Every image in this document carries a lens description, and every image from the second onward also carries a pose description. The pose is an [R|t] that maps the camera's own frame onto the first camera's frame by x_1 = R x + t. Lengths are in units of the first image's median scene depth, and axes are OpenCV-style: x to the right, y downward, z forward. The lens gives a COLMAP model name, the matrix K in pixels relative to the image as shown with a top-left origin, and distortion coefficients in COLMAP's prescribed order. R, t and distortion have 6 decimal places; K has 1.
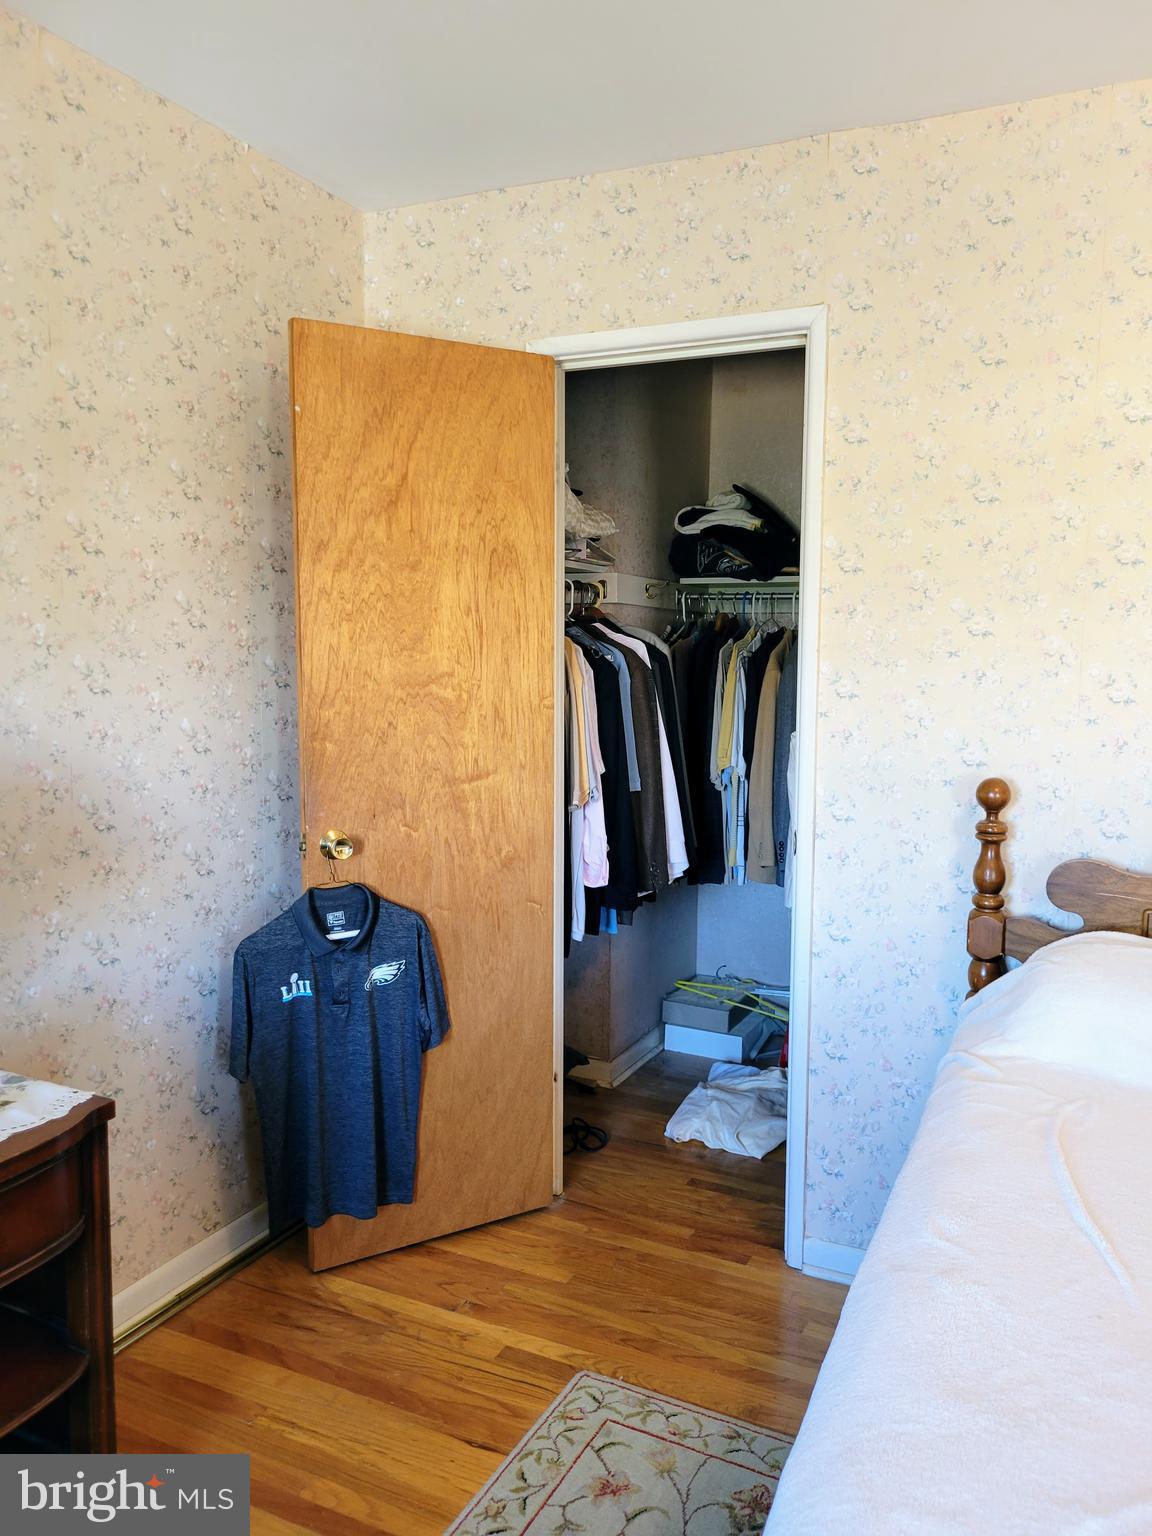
lens RADIAL K [[1173.1, 0, 580.8], [0, 1173.1, 774.4], [0, 0, 1]] dist [0.046466, -0.022257]
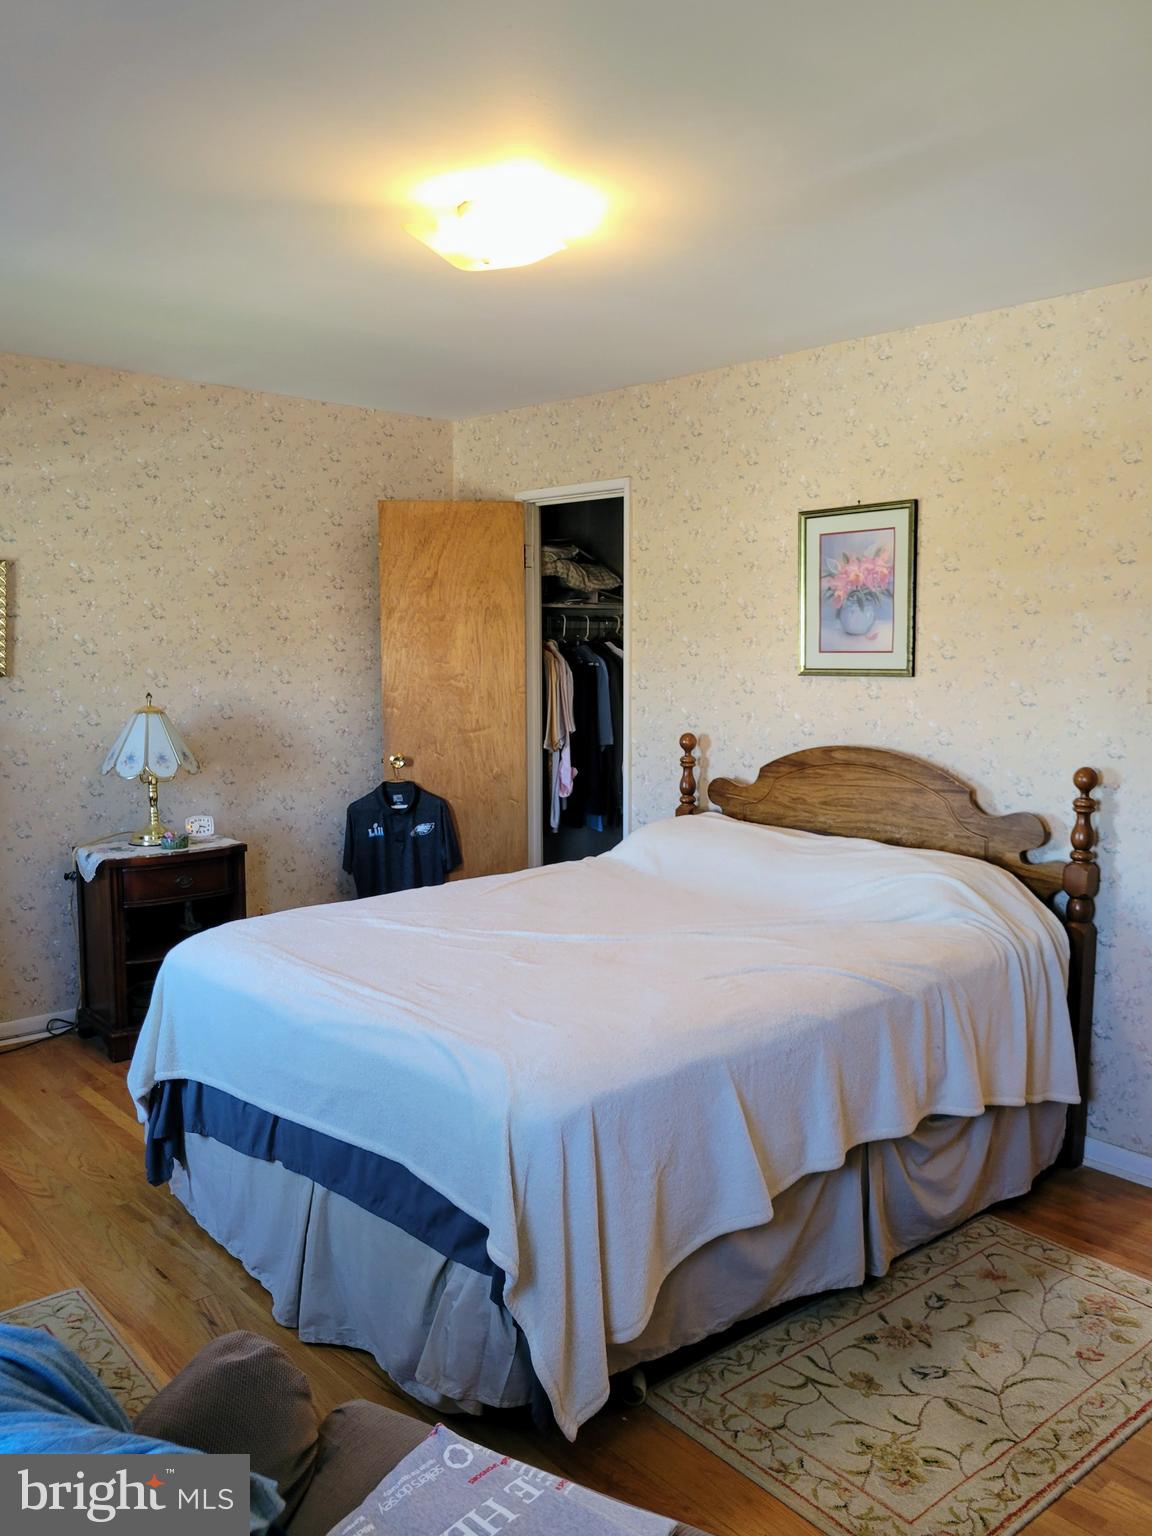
lens RADIAL K [[1173.1, 0, 548.5], [0, 1173.1, 772.2], [0, 0, 1]] dist [0.046466, -0.022257]
pose [[0.920060, 0.037921, -0.389938, 0.785469], [-0.035318, 0.999280, 0.013845, 0.042471], [0.390183, 0.001034, 0.920737, -0.710659]]
